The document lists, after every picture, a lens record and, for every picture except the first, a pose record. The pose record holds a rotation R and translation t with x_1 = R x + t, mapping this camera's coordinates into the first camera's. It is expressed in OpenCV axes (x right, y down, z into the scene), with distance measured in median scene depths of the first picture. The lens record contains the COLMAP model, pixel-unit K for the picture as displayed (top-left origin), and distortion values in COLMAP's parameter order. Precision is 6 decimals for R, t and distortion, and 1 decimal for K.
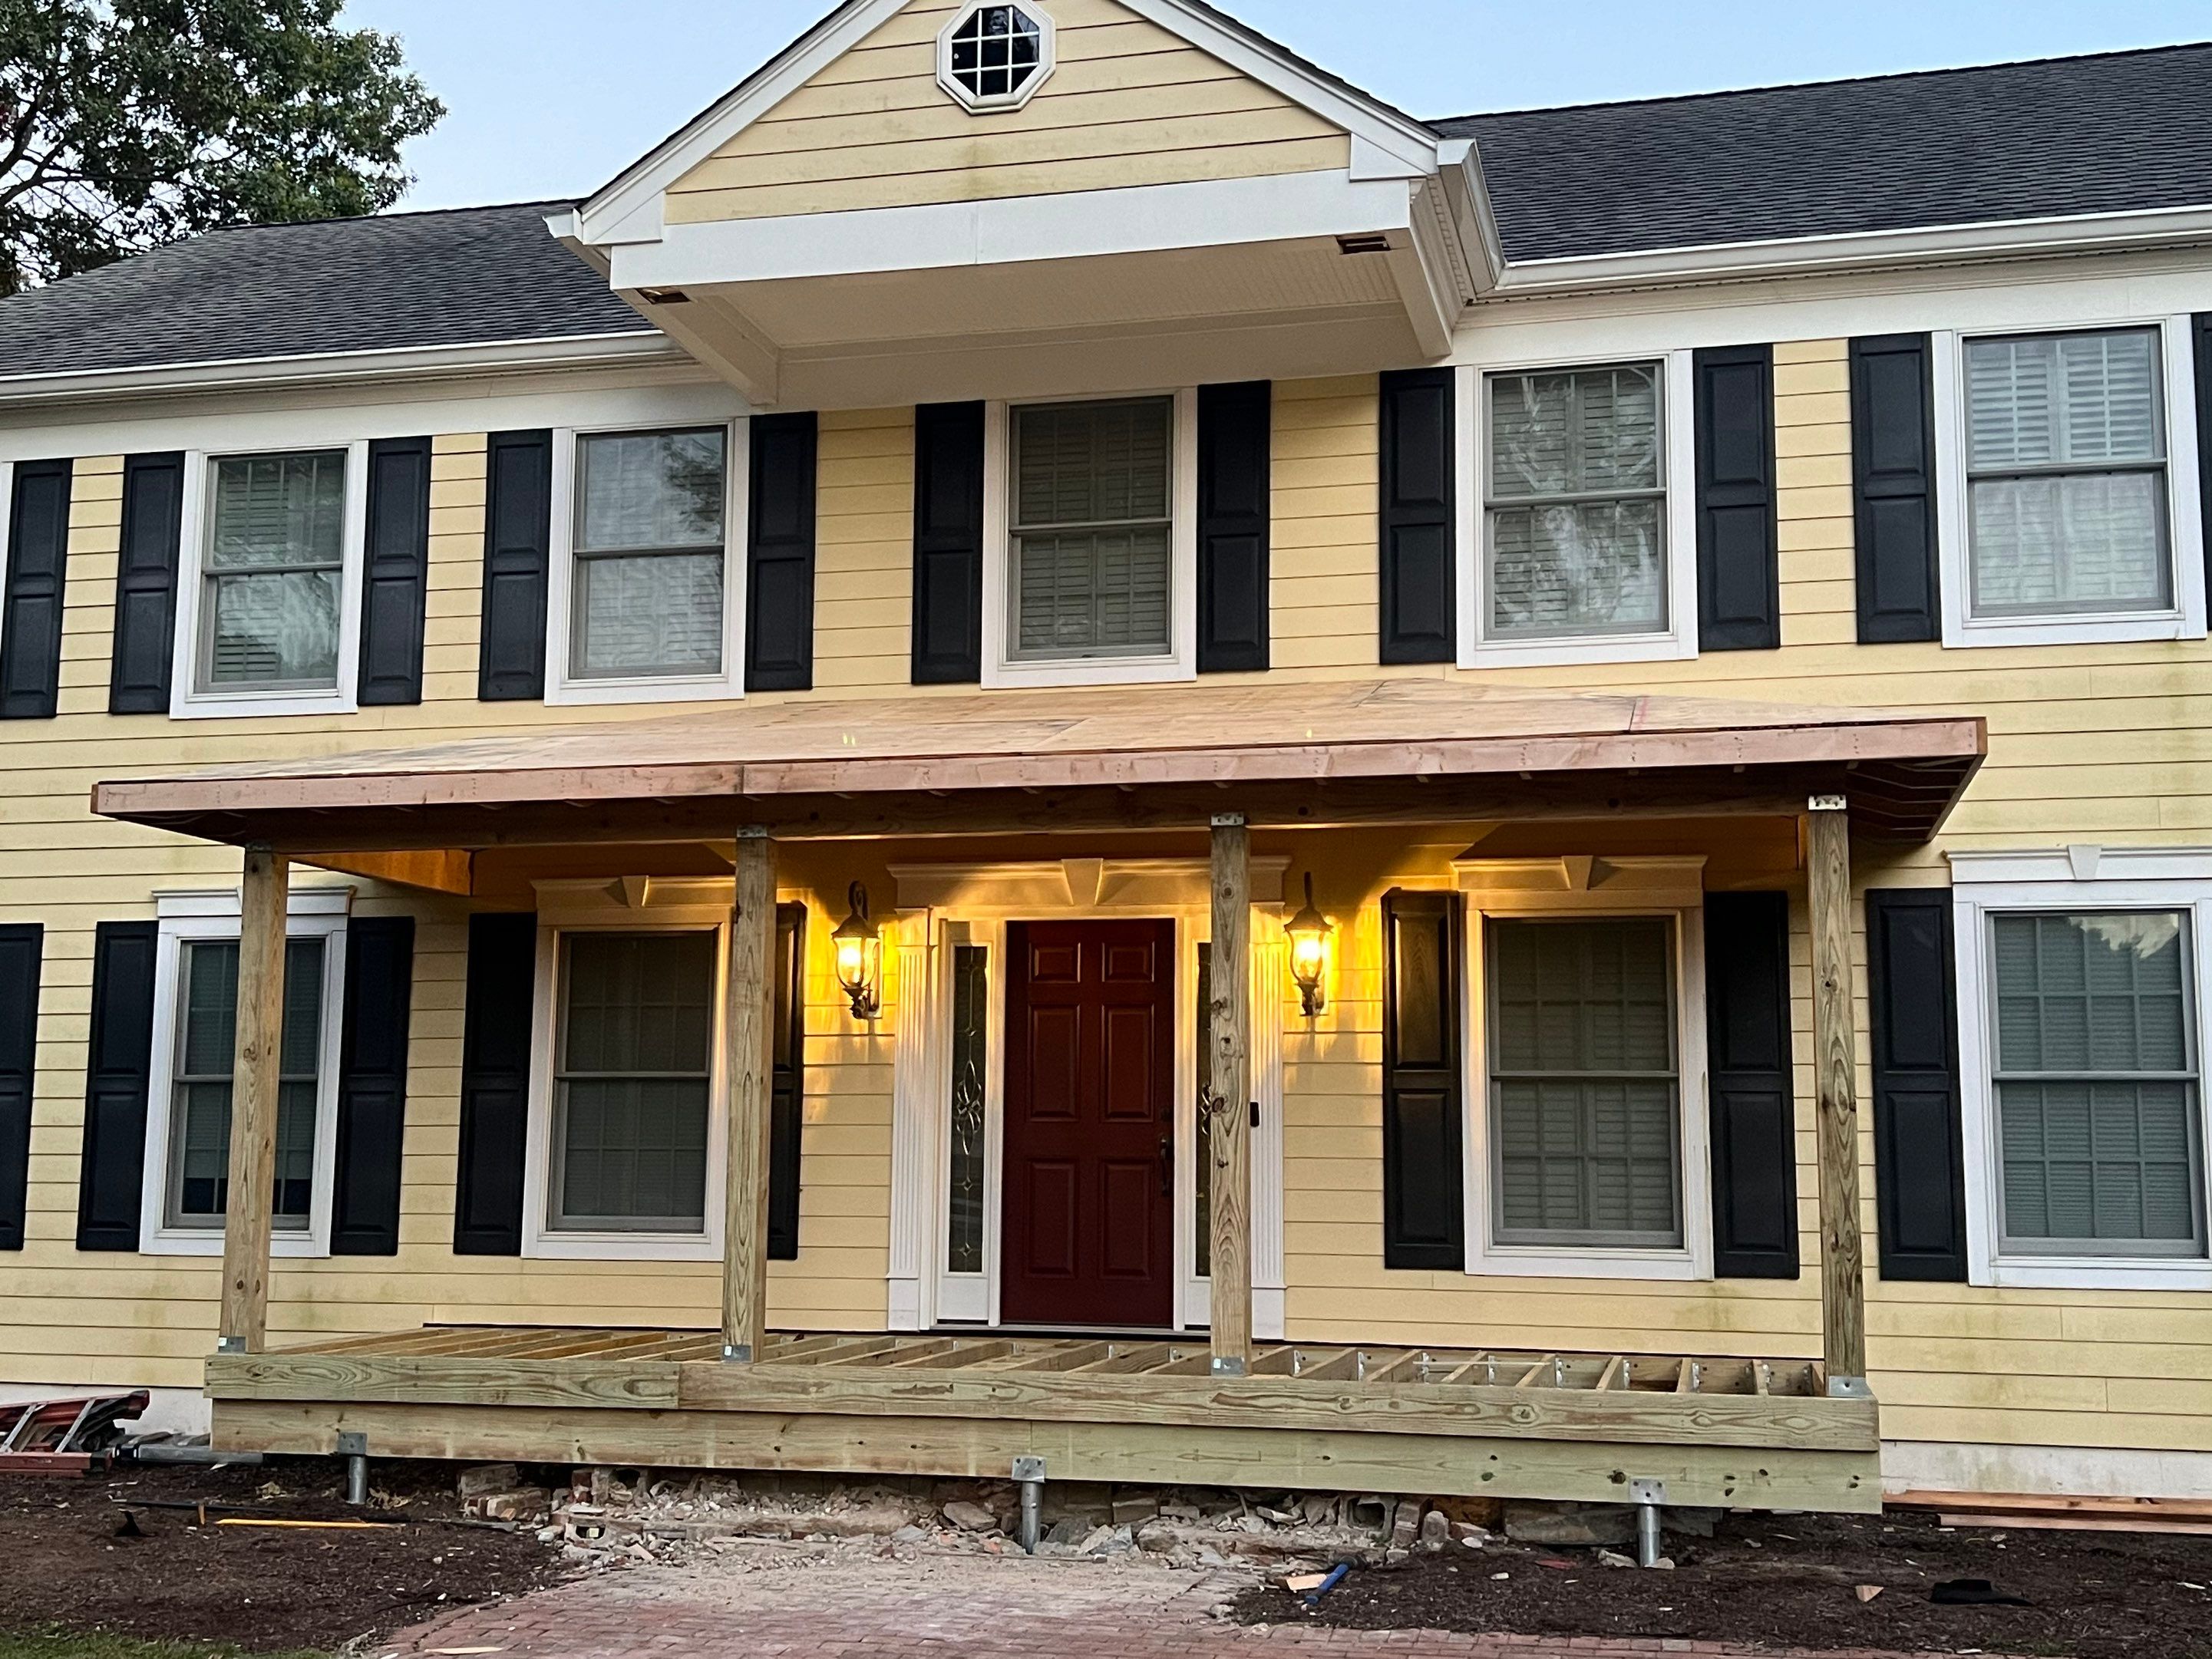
lens RADIAL K [[2468.3, 0, 1098.9], [0, 2468.3, 842.7], [0, 0, 1]] dist [0.057742, 0.000000]
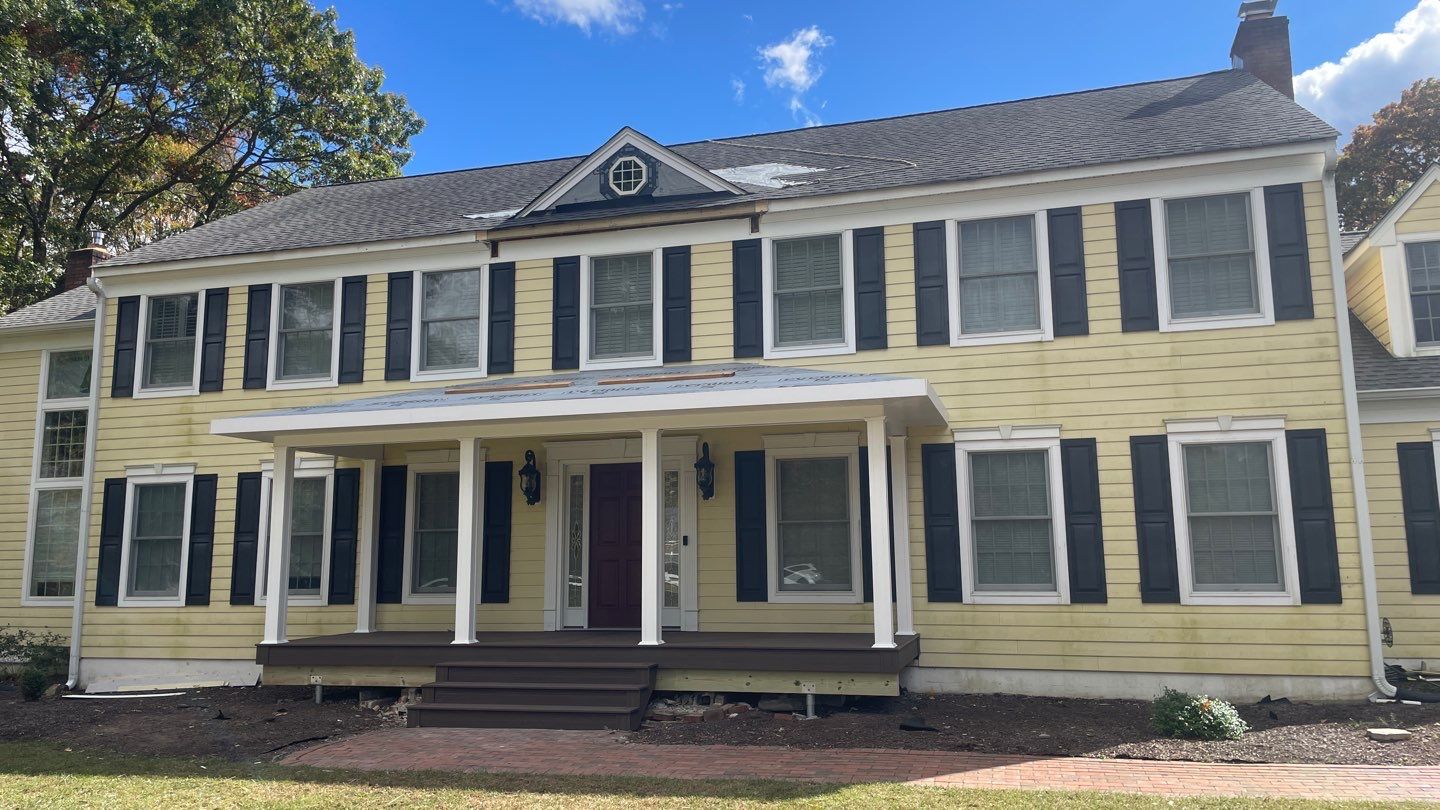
lens RADIAL K [[1026.9, 0, 724.8], [0, 1026.9, 409.0], [0, 0, 1]] dist [0.064988, -0.010568]
pose [[0.999372, -0.023250, -0.026730, 0.134526], [0.022787, 0.999587, -0.017512, -0.003109], [0.027126, 0.016892, 0.999489, -0.035195]]
